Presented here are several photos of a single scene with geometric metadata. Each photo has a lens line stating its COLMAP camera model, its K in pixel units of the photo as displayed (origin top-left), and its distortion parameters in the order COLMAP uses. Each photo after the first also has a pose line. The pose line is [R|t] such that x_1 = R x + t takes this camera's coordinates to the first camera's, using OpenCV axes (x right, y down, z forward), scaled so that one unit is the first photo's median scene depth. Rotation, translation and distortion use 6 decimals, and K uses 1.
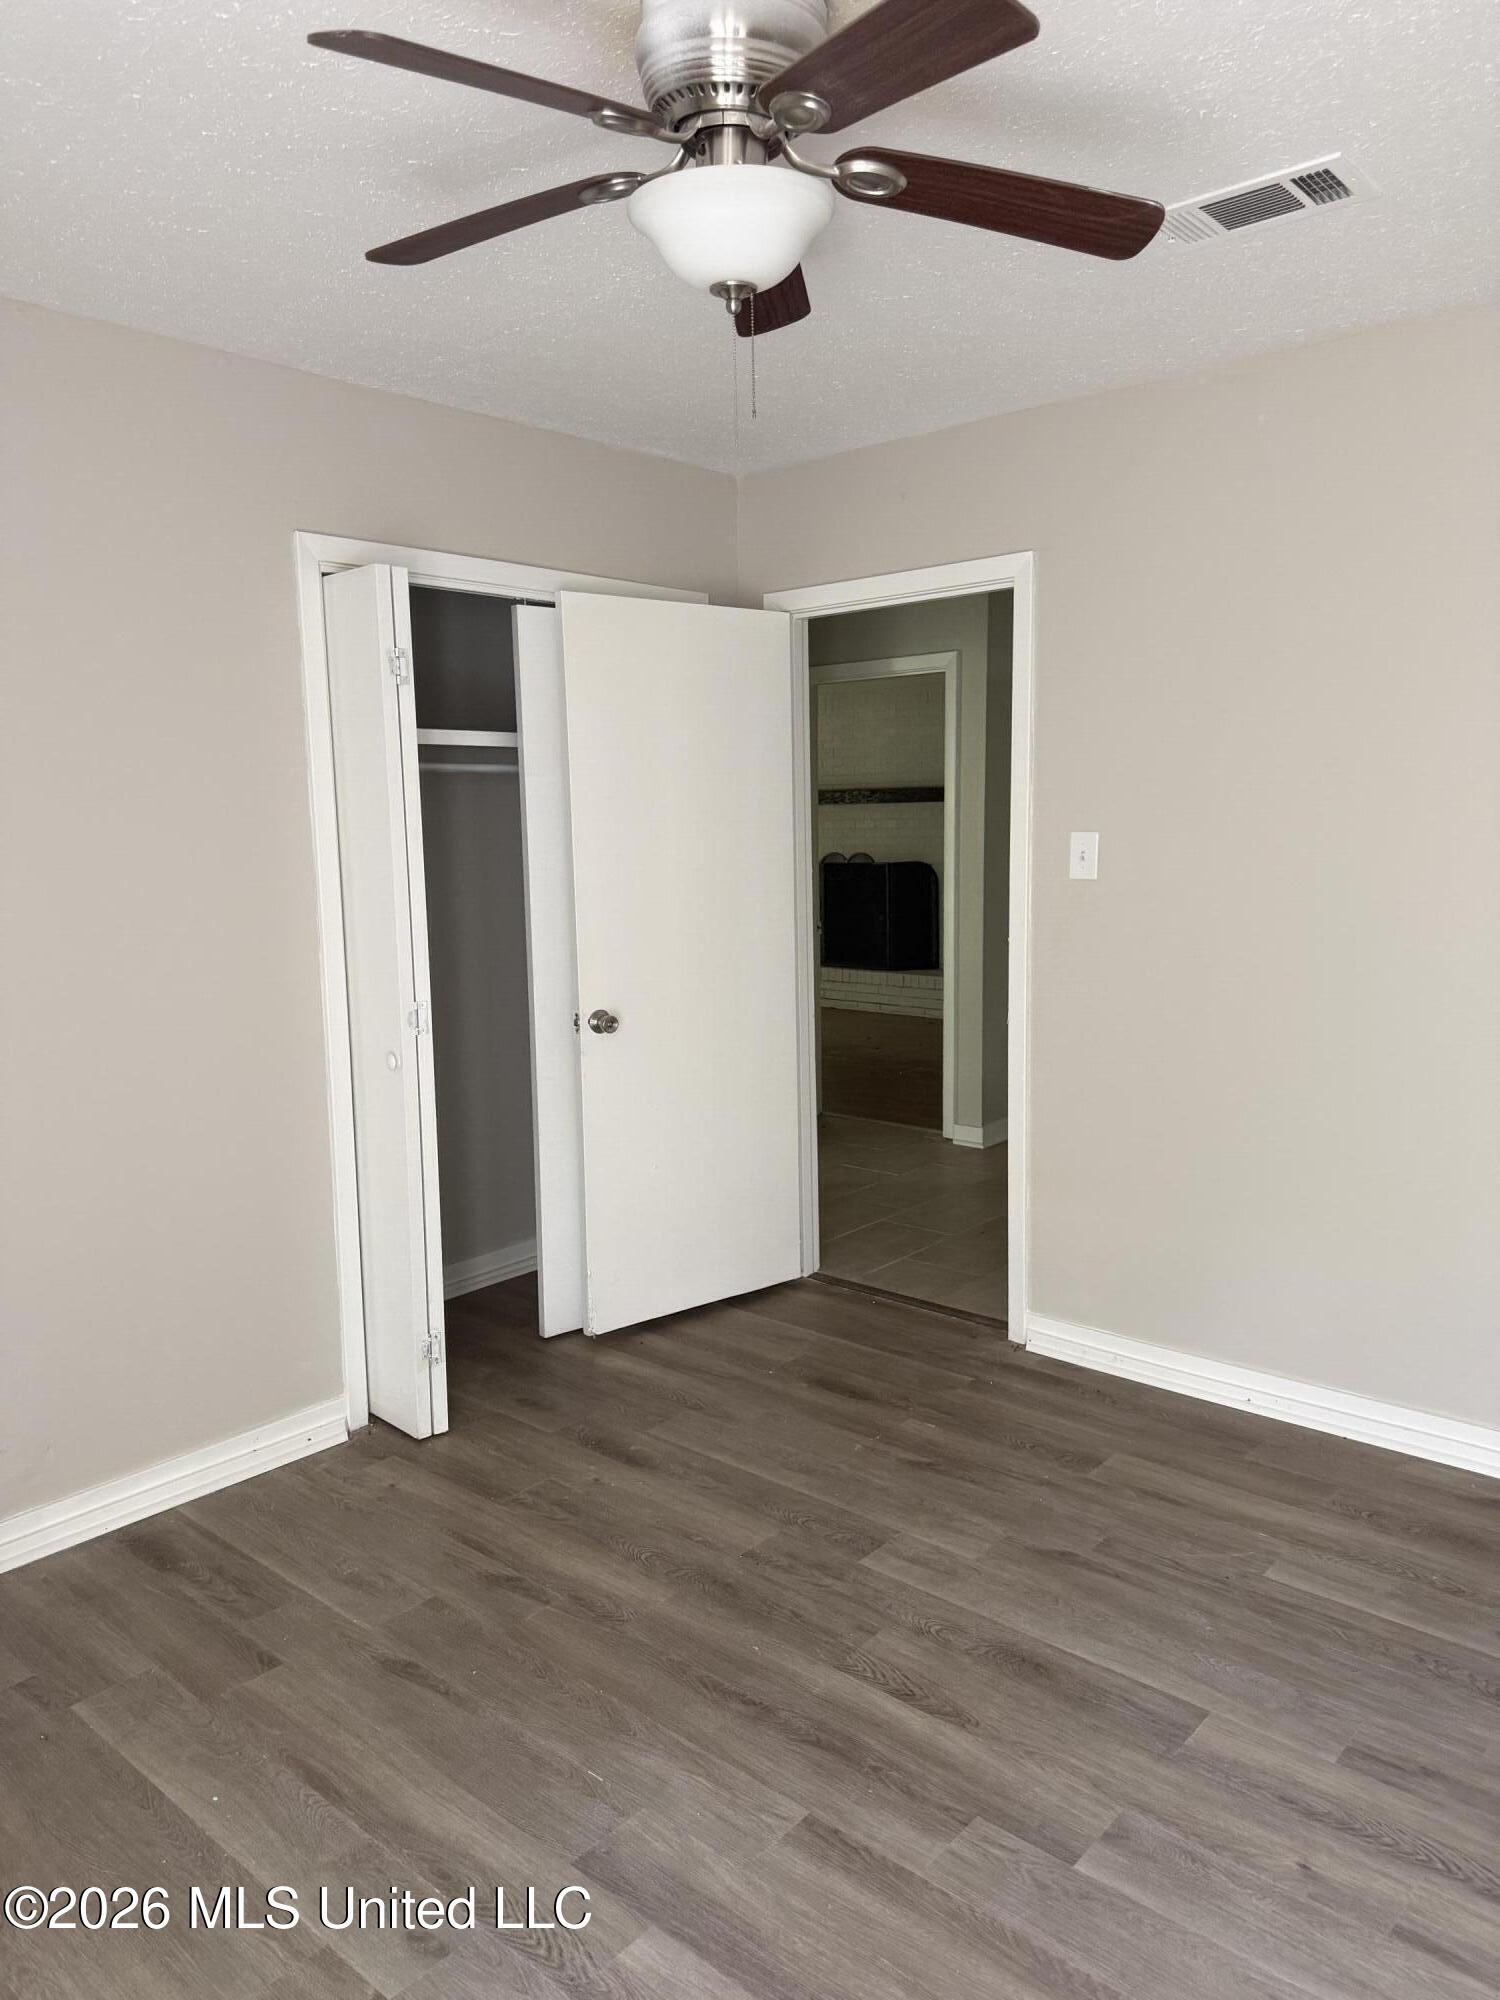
lens RADIAL K [[1429.0, 0, 764.0], [0, 1429.0, 1000.2], [0, 0, 1]] dist [0.035260, 0.007279]
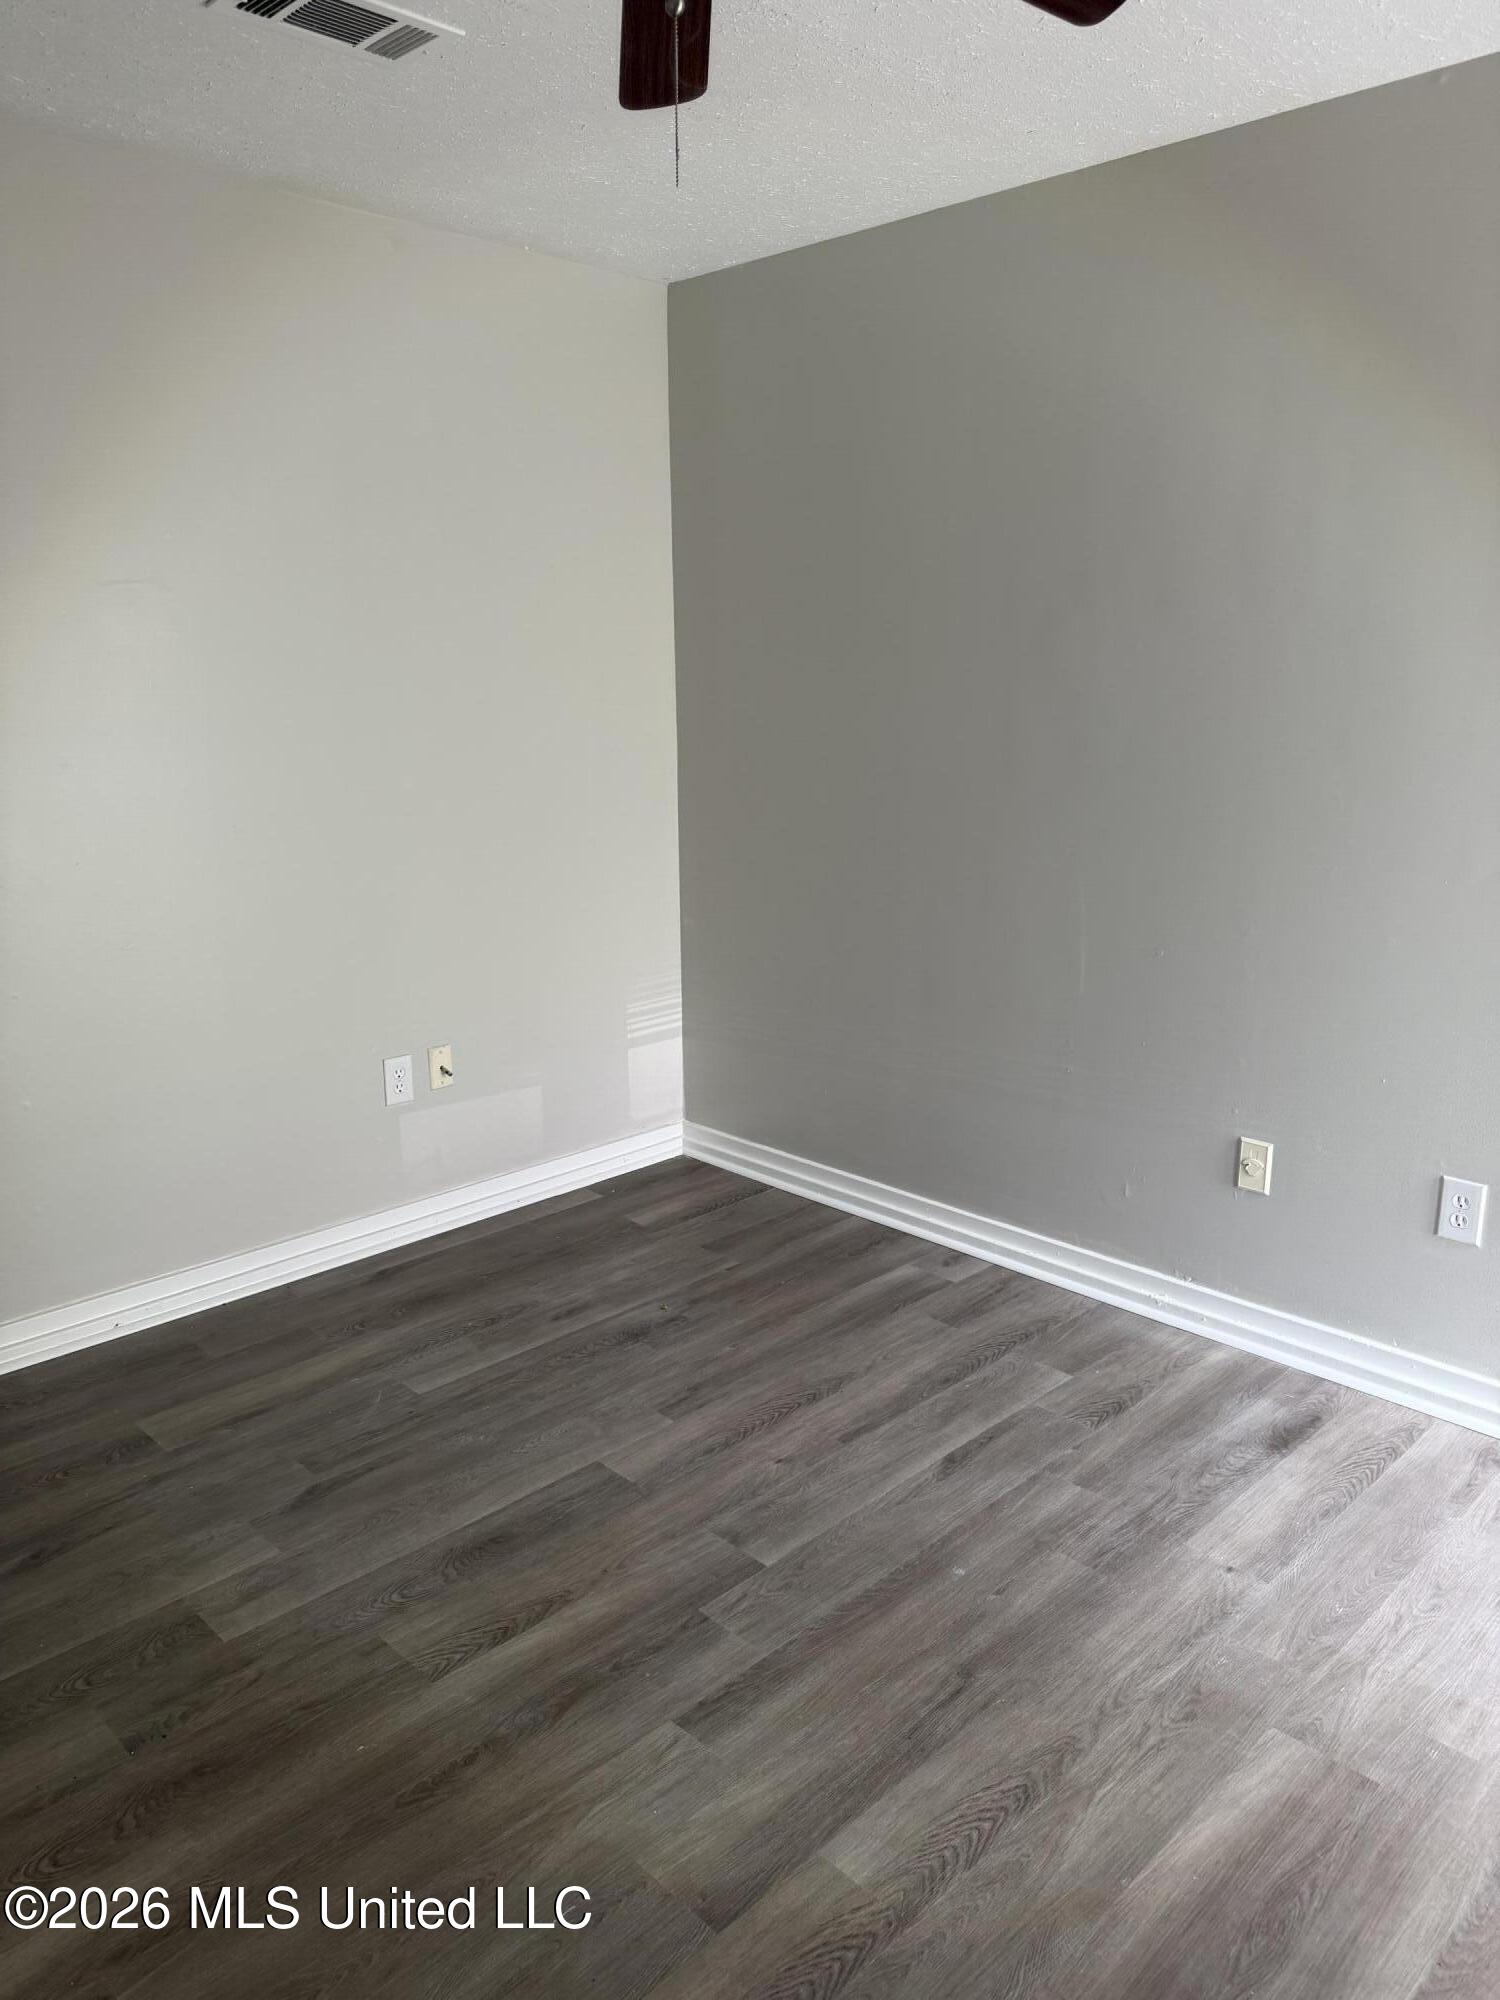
lens RADIAL K [[1429.0, 0, 759.0], [0, 1429.0, 1002.1], [0, 0, 1]] dist [0.035260, 0.007279]
pose [[0.090923, -0.209743, 0.973520, -0.697494], [0.144804, 0.969964, 0.195453, -0.057427], [-0.985274, 0.123198, 0.118563, 0.698168]]
